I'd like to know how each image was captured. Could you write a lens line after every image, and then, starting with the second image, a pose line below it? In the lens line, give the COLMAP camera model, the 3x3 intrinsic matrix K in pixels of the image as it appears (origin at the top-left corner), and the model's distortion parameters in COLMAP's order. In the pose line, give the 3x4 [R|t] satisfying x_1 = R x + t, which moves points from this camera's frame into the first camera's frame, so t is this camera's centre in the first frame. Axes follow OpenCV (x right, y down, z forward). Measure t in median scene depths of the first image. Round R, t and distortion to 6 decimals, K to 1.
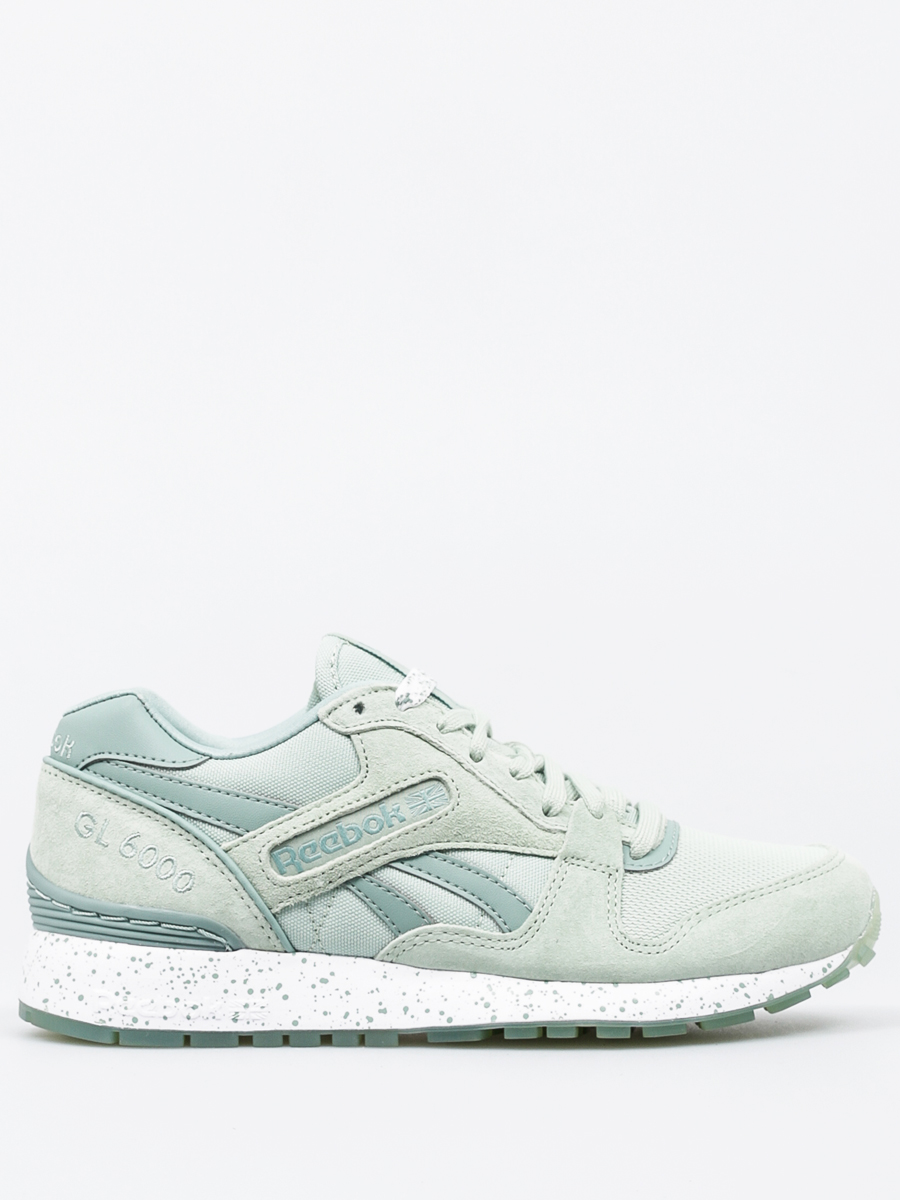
lens RADIAL K [[1707.4, 0, 450.0], [0, 1707.4, 600.0], [0, 0, 1]] dist [-0.016592, -0.061081]
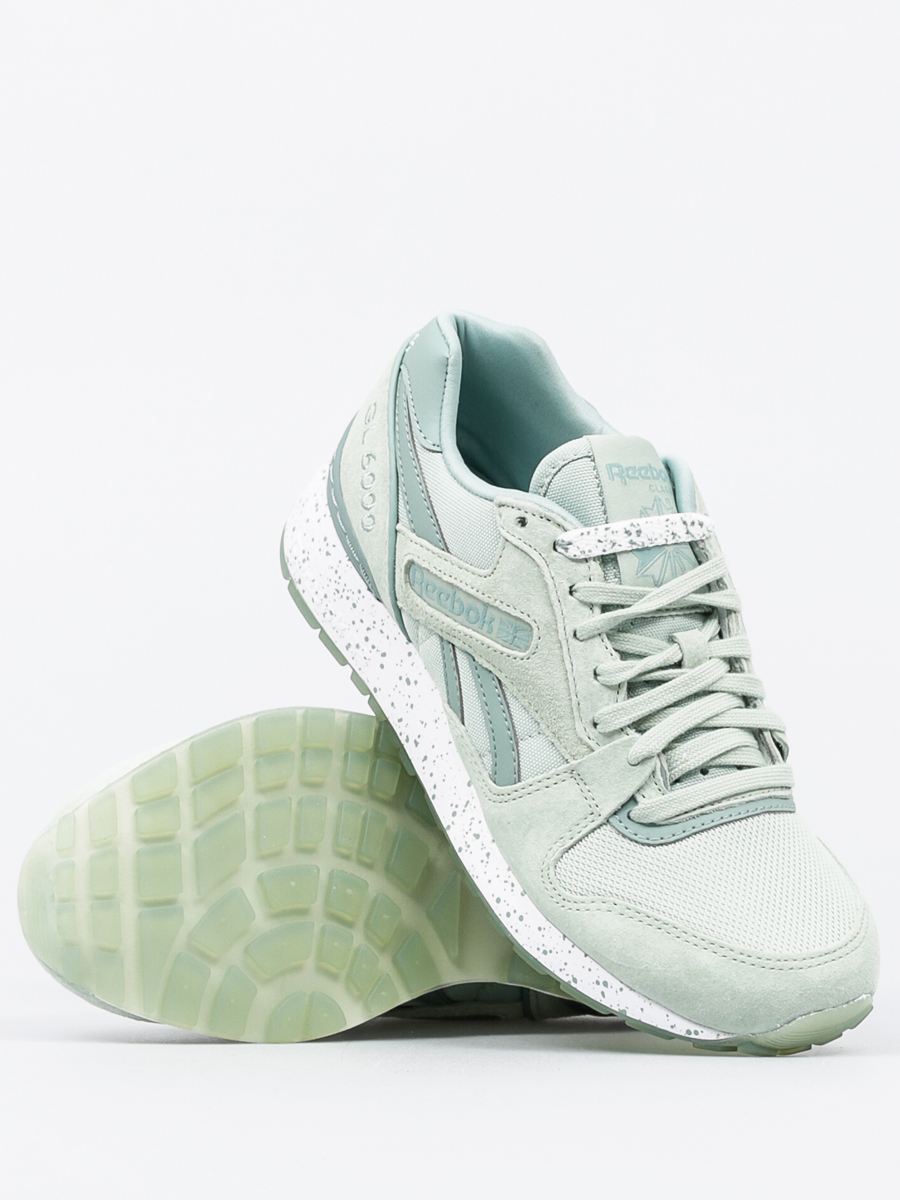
lens RADIAL K [[1707.4, 0, 450.0], [0, 1707.4, 600.0], [0, 0, 1]] dist [-0.016592, -0.061081]
pose [[0.708152, 0.676043, -0.203683, 0.151194], [-0.609575, 0.730959, 0.306785, -0.183368], [0.356284, -0.093090, 0.929729, 0.050975]]
